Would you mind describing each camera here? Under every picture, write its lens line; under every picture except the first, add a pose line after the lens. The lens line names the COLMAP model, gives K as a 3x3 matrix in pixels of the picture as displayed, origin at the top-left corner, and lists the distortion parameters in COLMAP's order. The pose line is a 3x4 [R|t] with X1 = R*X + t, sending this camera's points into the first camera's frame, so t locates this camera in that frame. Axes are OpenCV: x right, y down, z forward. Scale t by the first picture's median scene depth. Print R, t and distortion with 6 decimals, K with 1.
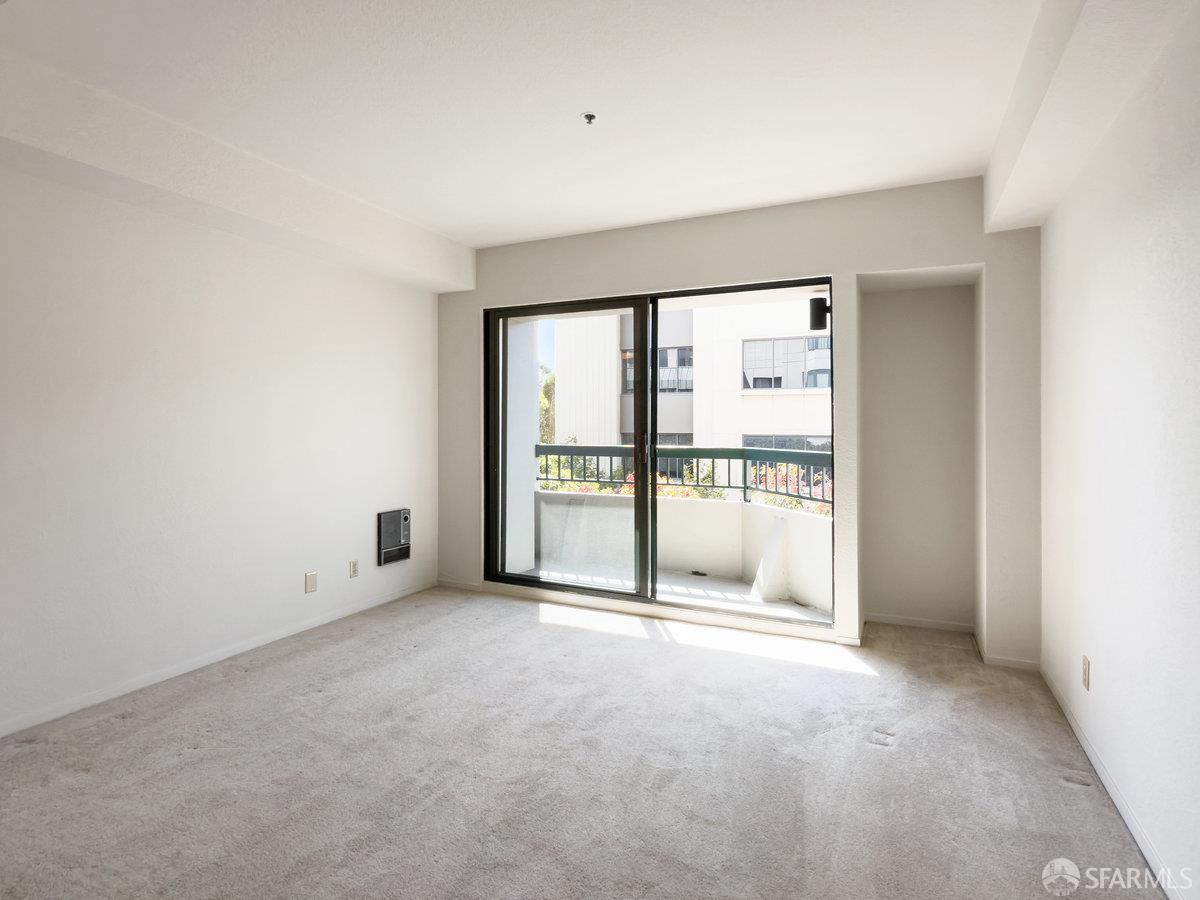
lens RADIAL K [[594.8, 0, 725.6], [0, 594.8, 447.8], [0, 0, 1]] dist [-0.000659, 0.000040]
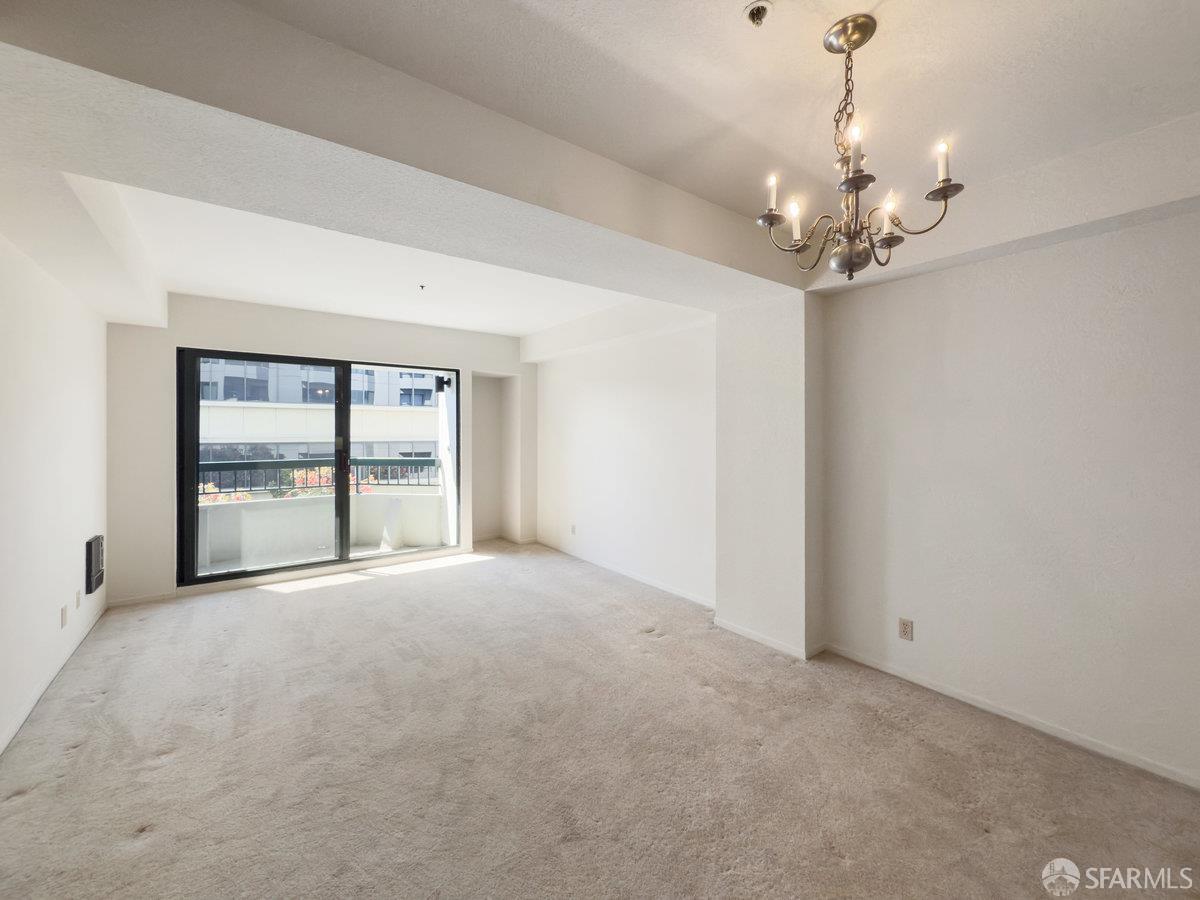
lens RADIAL K [[471.1, 0, 595.3], [0, 471.1, 434.0], [0, 0, 1]] dist [-0.000286, -0.000461]
pose [[0.477796, -0.002764, 0.878467, -0.900242], [0.028085, 0.999532, -0.012131, -0.037071], [-0.878022, 0.030468, 0.477650, -0.140827]]
